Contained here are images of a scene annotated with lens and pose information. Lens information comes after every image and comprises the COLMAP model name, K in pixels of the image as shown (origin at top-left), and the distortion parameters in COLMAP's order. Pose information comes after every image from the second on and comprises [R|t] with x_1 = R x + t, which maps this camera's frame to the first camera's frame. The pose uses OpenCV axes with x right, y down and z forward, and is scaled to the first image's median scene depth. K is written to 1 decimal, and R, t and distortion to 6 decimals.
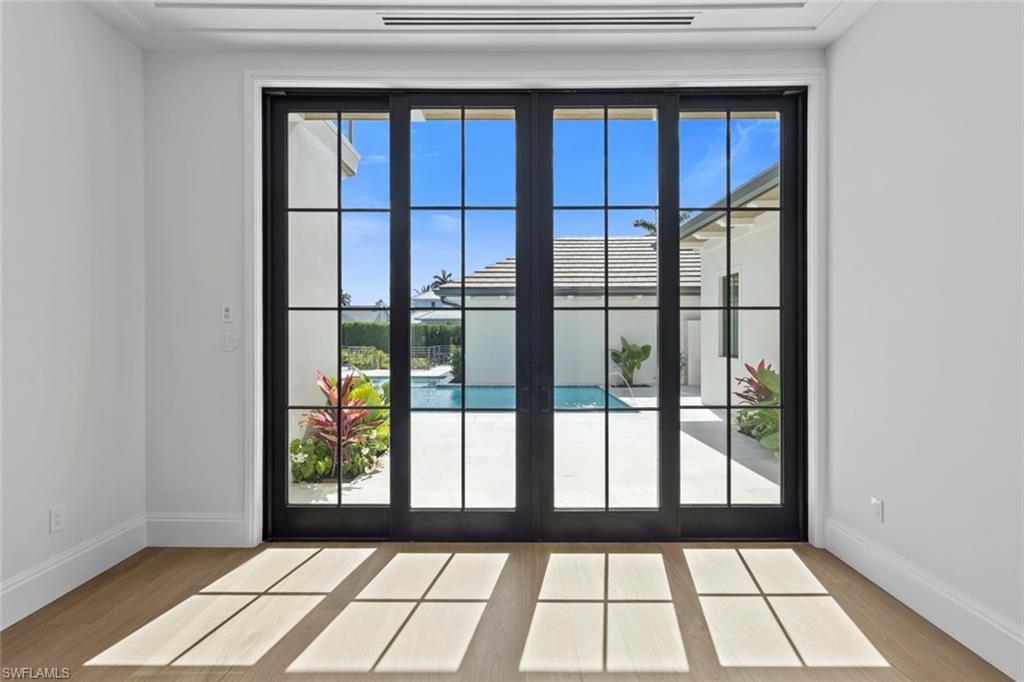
lens RADIAL K [[495.8, 0, 510.8], [0, 495.8, 355.0], [0, 0, 1]] dist [-0.041756, -0.000208]
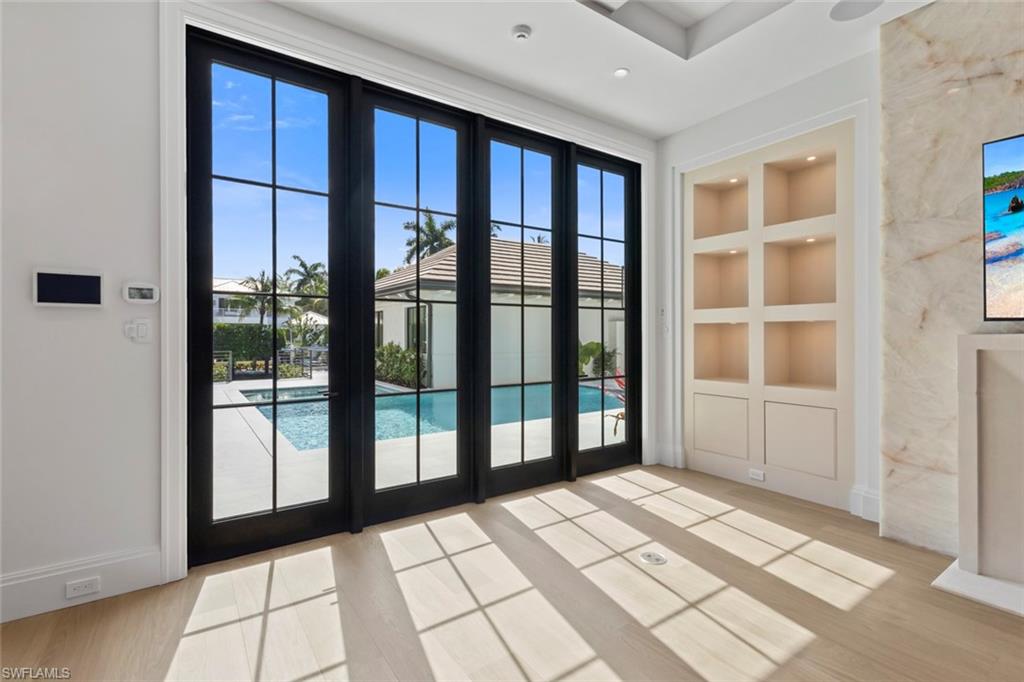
lens RADIAL K [[476.5, 0, 513.3], [0, 476.5, 338.8], [0, 0, 1]] dist [0.008988, -0.001039]
pose [[0.818790, -0.003672, 0.574081, -0.534877], [0.010071, 0.999918, -0.007969, 0.002233], [-0.574005, 0.012306, 0.818759, 0.005892]]
